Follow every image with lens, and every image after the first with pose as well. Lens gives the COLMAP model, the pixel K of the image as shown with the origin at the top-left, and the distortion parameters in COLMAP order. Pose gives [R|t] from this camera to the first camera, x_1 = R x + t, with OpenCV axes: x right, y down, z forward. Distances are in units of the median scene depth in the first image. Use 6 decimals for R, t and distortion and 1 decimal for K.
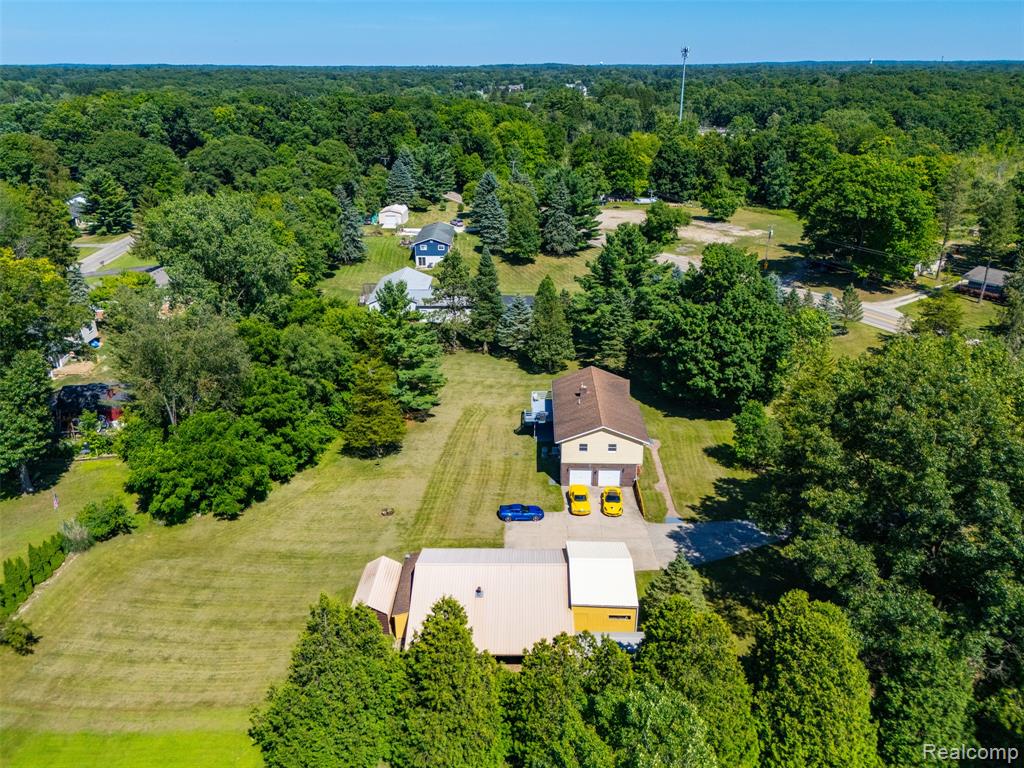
lens RADIAL K [[752.4, 0, 512.0], [0, 752.4, 384.0], [0, 0, 1]] dist [0.013820, -0.003541]
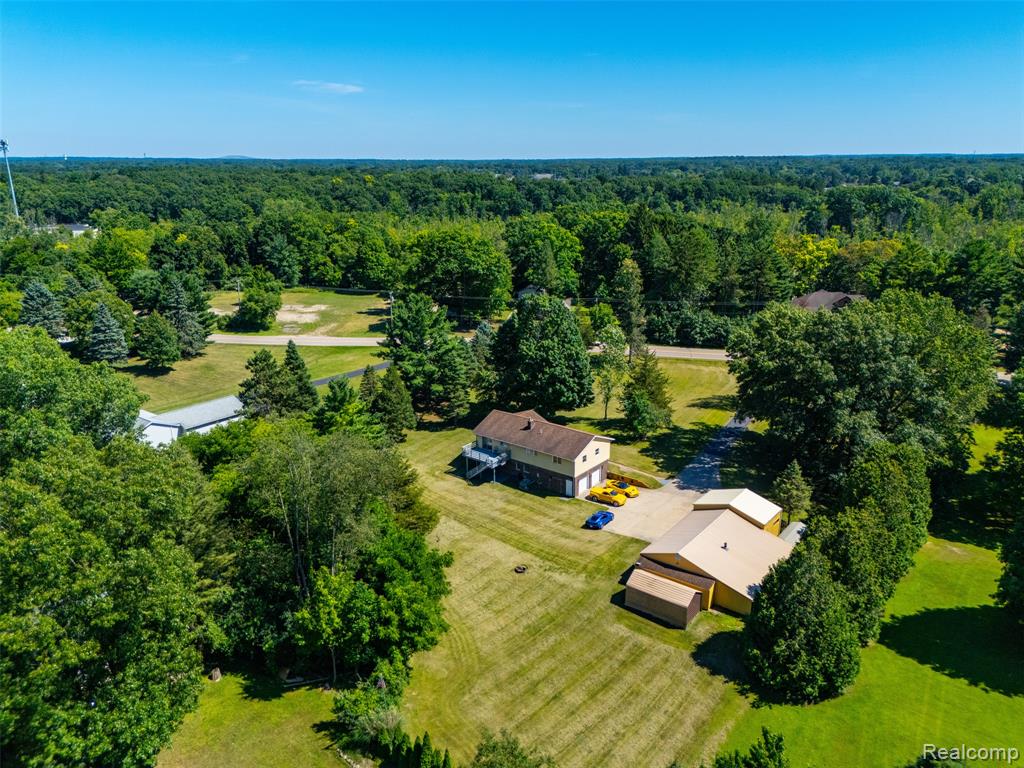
lens RADIAL K [[752.4, 0, 512.0], [0, 752.4, 384.0], [0, 0, 1]] dist [0.013820, -0.003541]
pose [[0.598193, -0.223242, 0.769629, -0.879037], [0.310440, 0.949975, 0.034265, -0.107764], [-0.738778, 0.218427, 0.637571, 0.280388]]
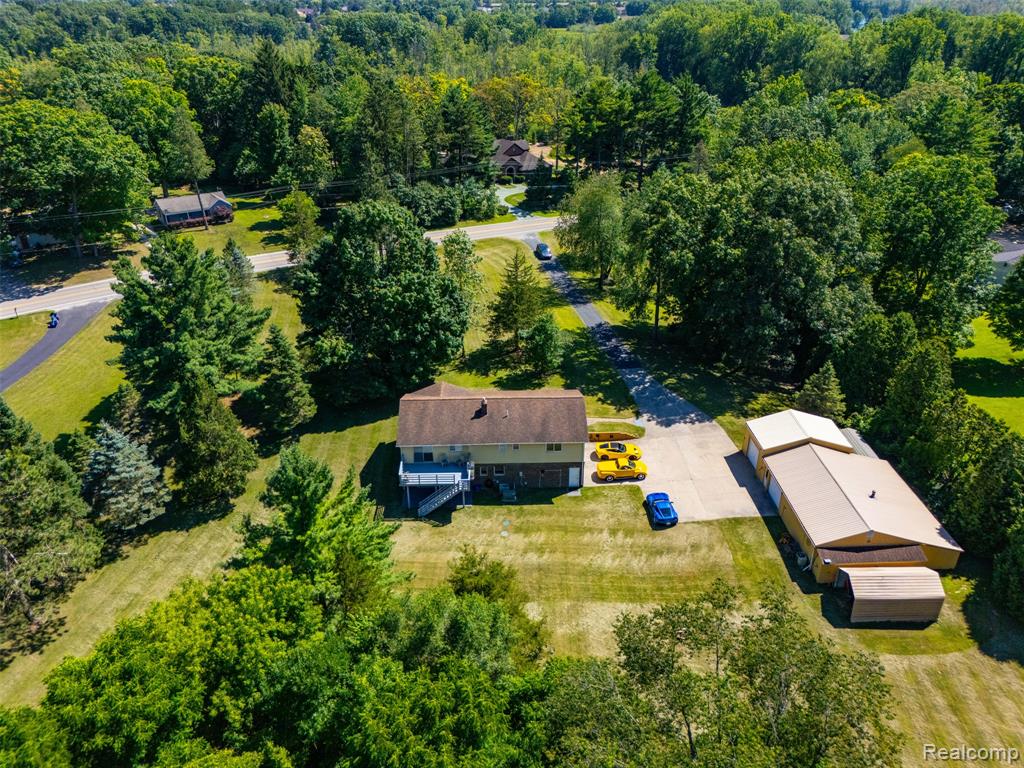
lens RADIAL K [[752.4, 0, 512.0], [0, 752.4, 384.0], [0, 0, 1]] dist [0.013820, -0.003541]
pose [[-0.064079, -0.462518, 0.884291, -0.645027], [0.384470, 0.806270, 0.449569, -0.384399], [-0.920911, 0.368791, 0.126159, 0.936631]]
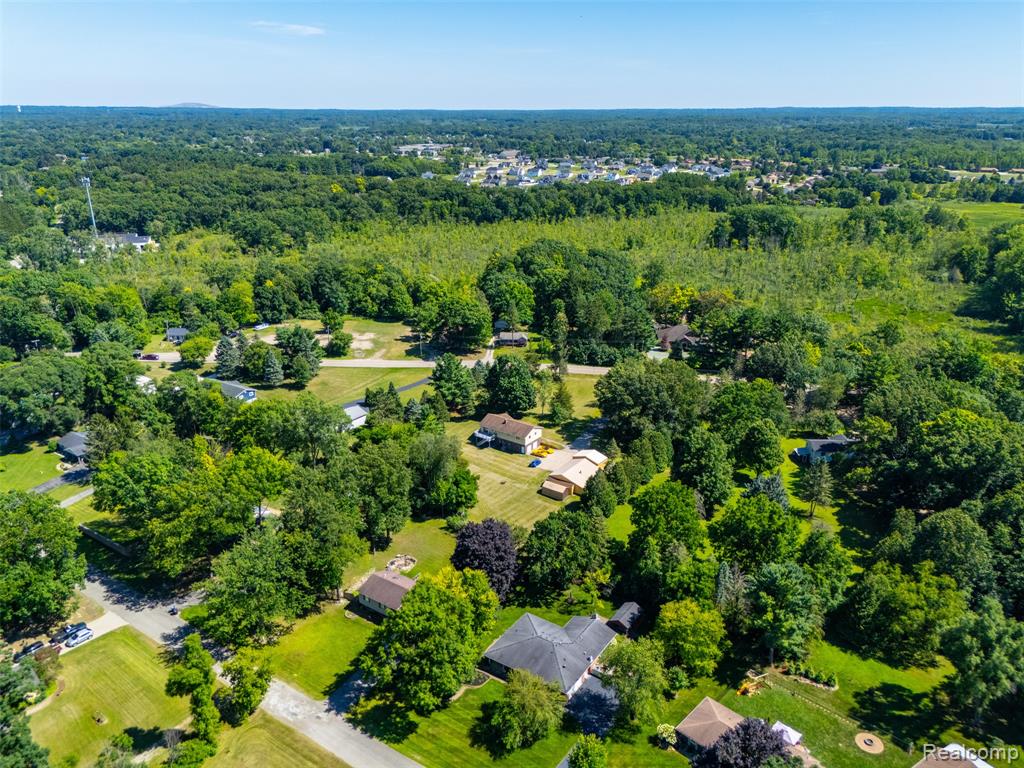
lens RADIAL K [[752.4, 0, 512.0], [0, 752.4, 384.0], [0, 0, 1]] dist [0.013820, -0.003541]
pose [[0.562661, -0.277751, 0.778632, -2.031020], [0.315877, 0.942634, 0.107993, -0.416728], [-0.763960, 0.185188, 0.618118, -0.696919]]
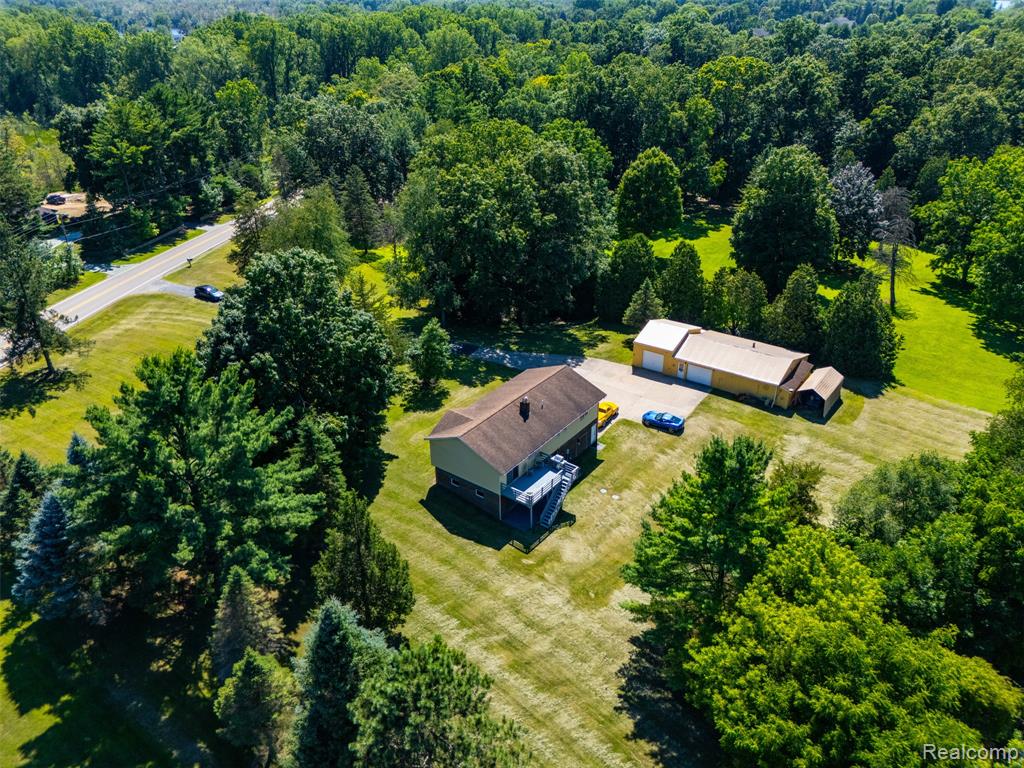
lens RADIAL K [[752.4, 0, 512.0], [0, 752.4, 384.0], [0, 0, 1]] dist [0.013820, -0.003541]
pose [[-0.816706, -0.261008, 0.514651, -0.332084], [0.238062, 0.660031, 0.712521, -0.639884], [-0.525659, 0.704439, -0.476915, 1.488738]]
